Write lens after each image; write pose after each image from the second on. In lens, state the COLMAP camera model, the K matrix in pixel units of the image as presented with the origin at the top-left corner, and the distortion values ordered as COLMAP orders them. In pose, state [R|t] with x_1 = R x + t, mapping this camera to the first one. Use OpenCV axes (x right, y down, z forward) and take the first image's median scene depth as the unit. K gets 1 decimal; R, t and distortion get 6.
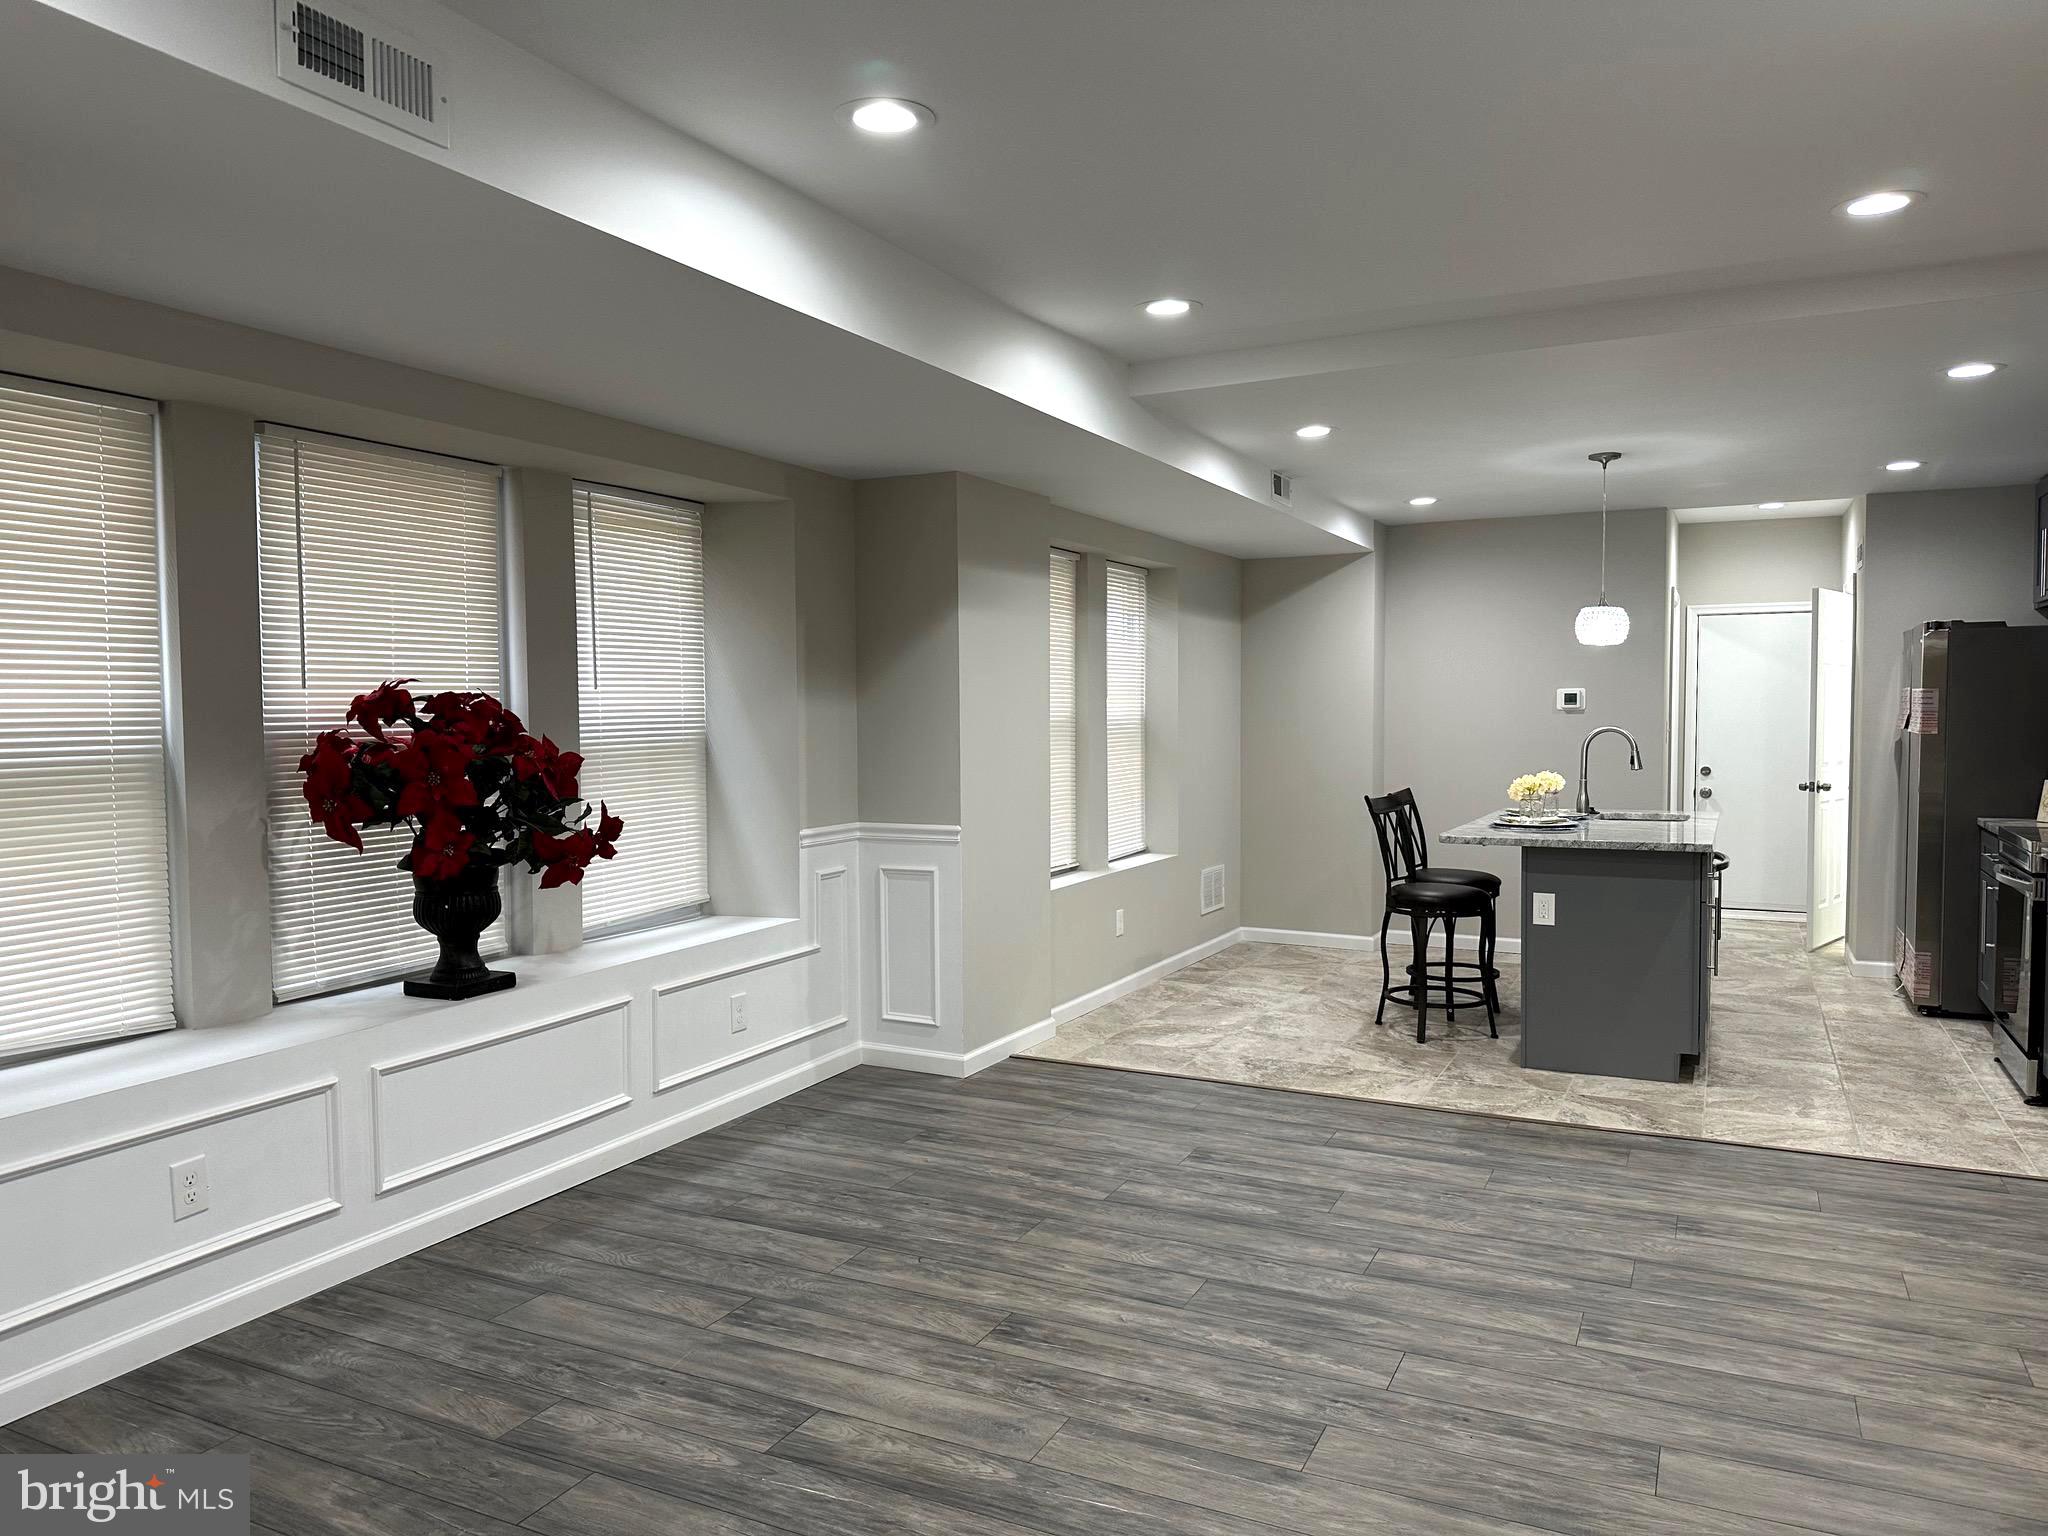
lens RADIAL K [[1430.7, 0, 1028.9], [0, 1430.7, 775.1], [0, 0, 1]] dist [0.079515, -0.093371]
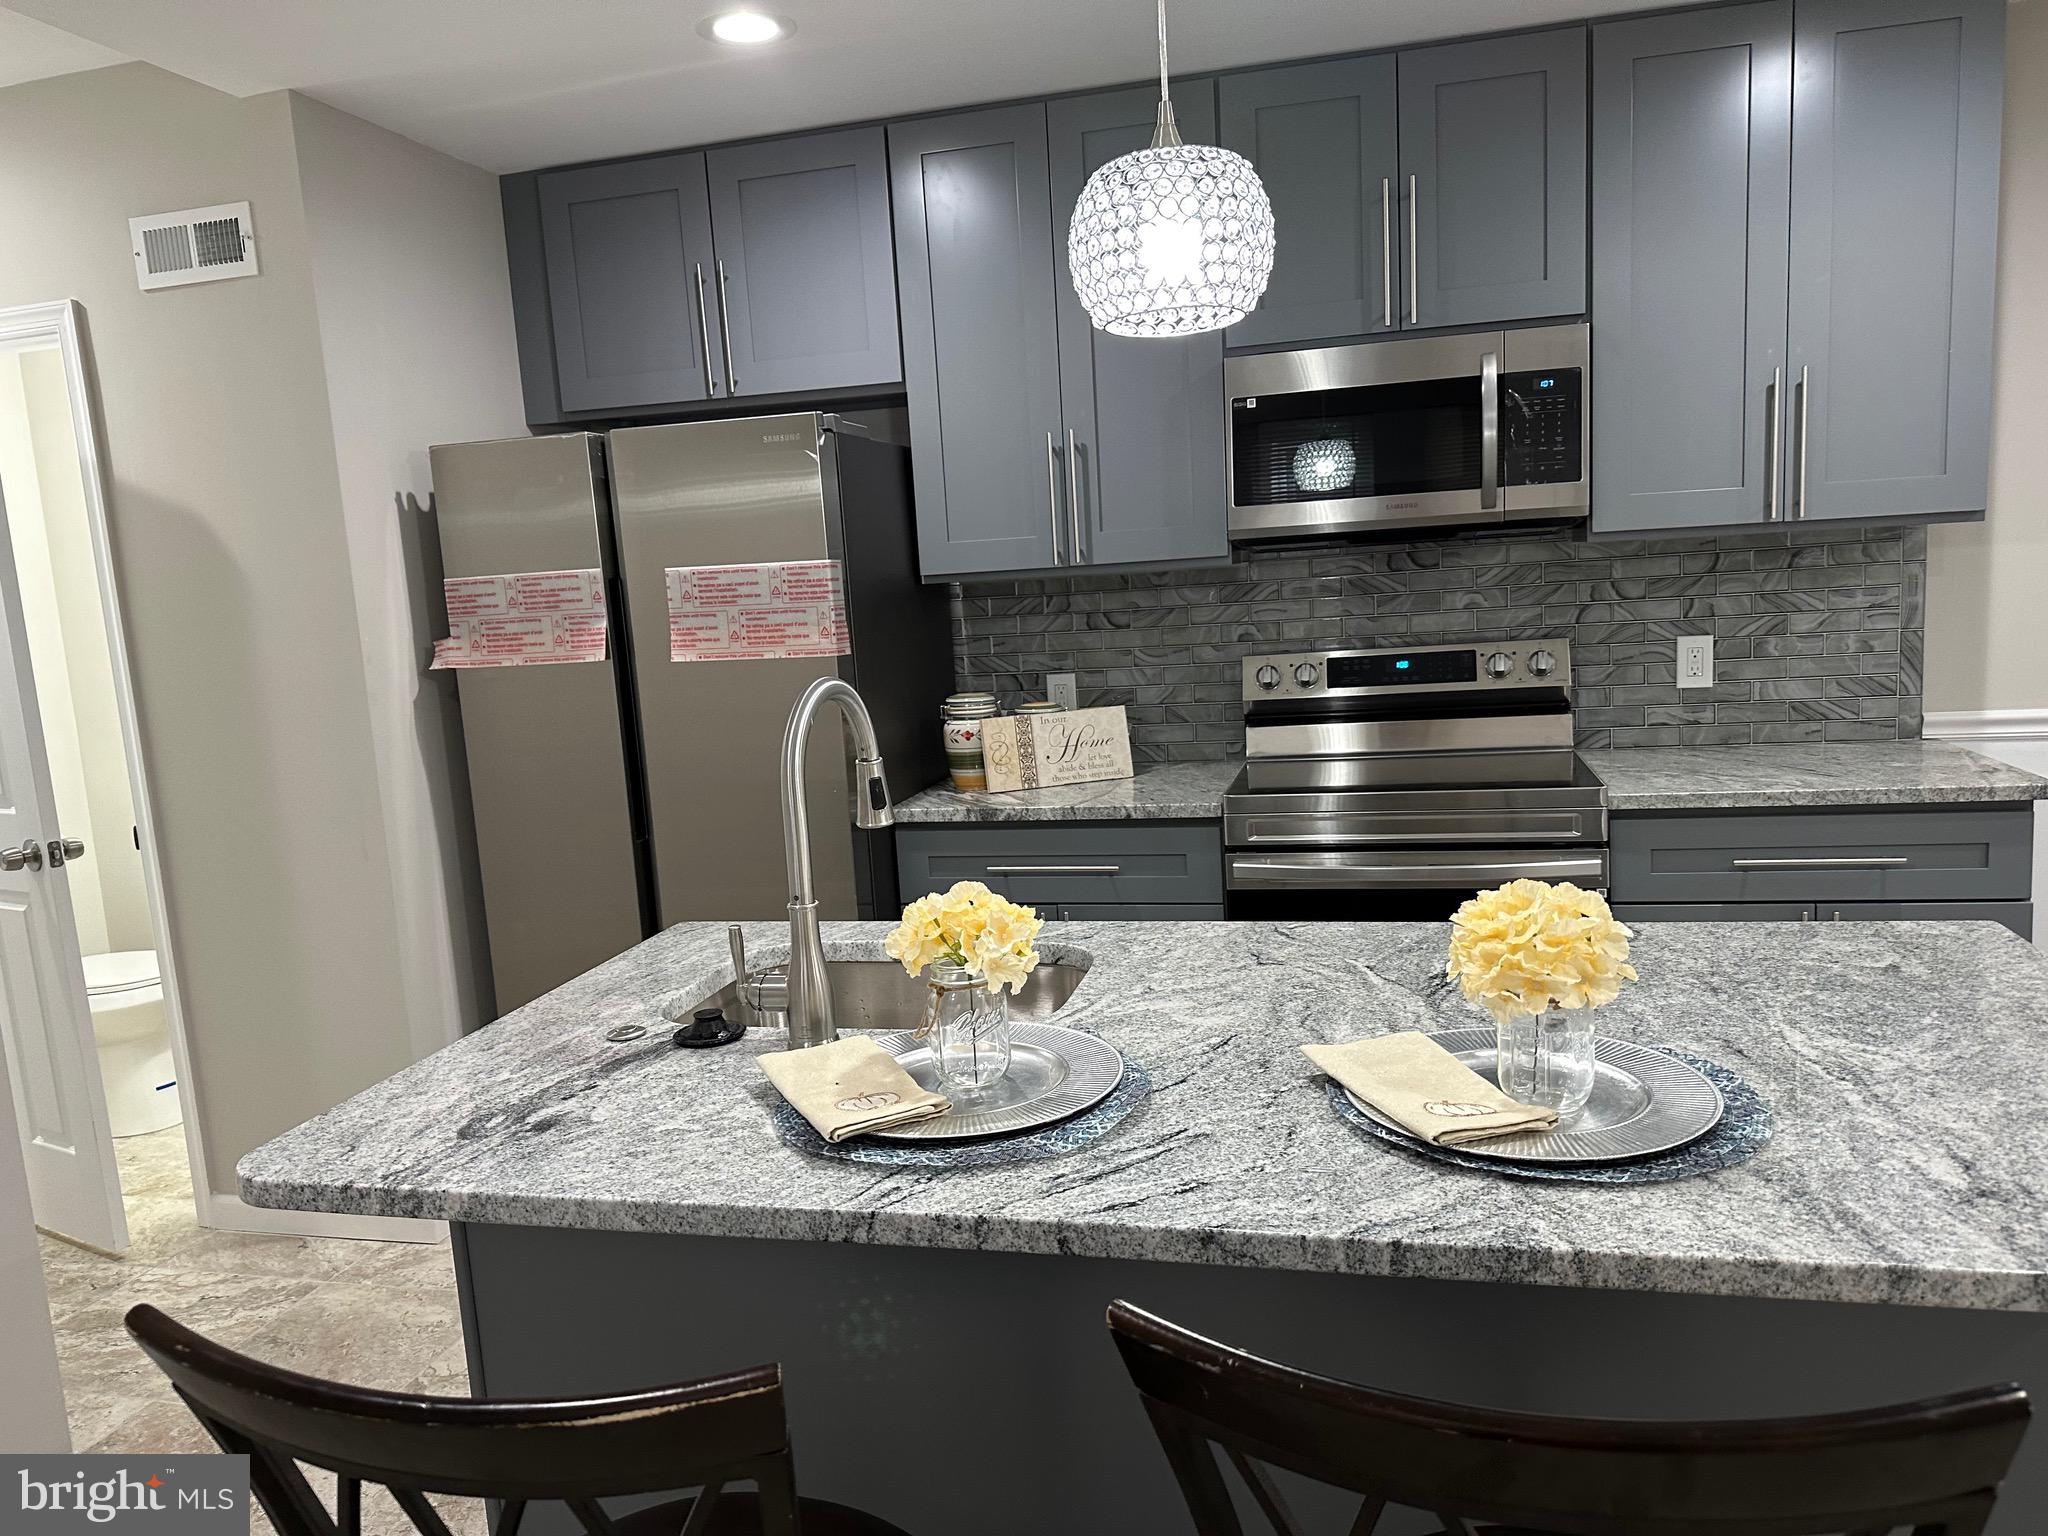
lens RADIAL K [[1430.7, 0, 1016.3], [0, 1430.7, 778.8], [0, 0, 1]] dist [0.079515, -0.093371]
pose [[-0.210033, -0.123410, 0.969874, 0.237586], [0.107930, 0.983012, 0.148454, -0.083711], [-0.971719, 0.135859, -0.193145, 1.678267]]
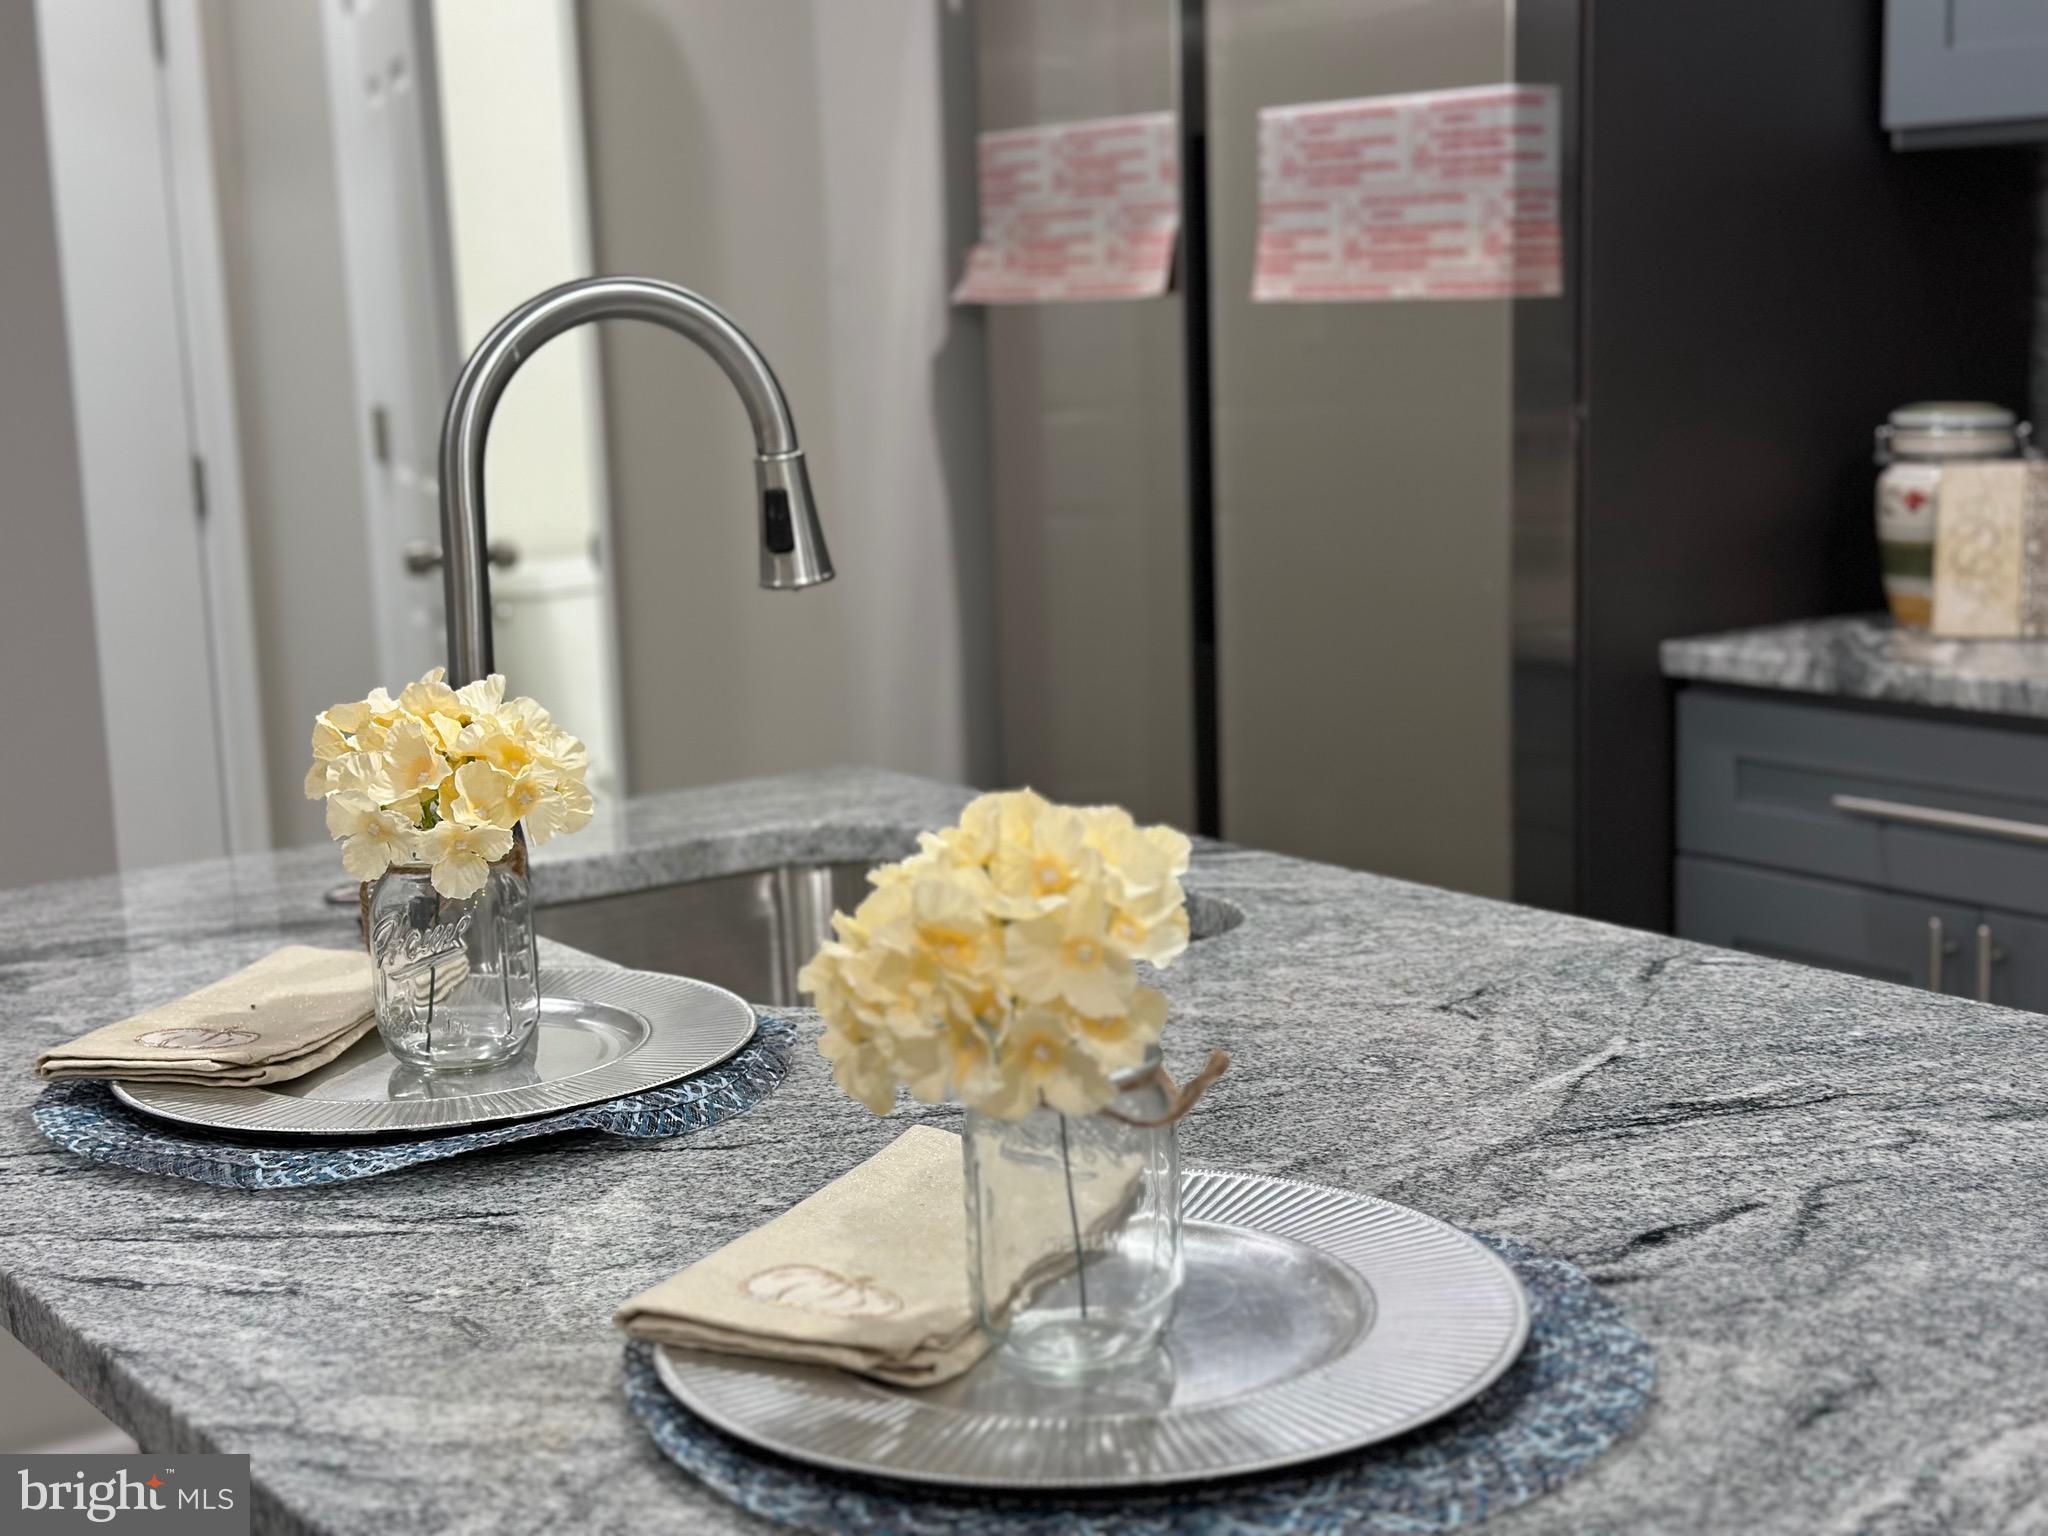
lens RADIAL K [[2860.8, 0, 1015.6], [0, 2860.8, 799.4], [0, 0, 1]] dist [0.127138, 0.000000]
pose [[0.466630, -0.167140, 0.868517, 0.298759], [0.071133, 0.985893, 0.151510, -0.039800], [-0.881588, -0.008919, 0.471936, 1.387667]]
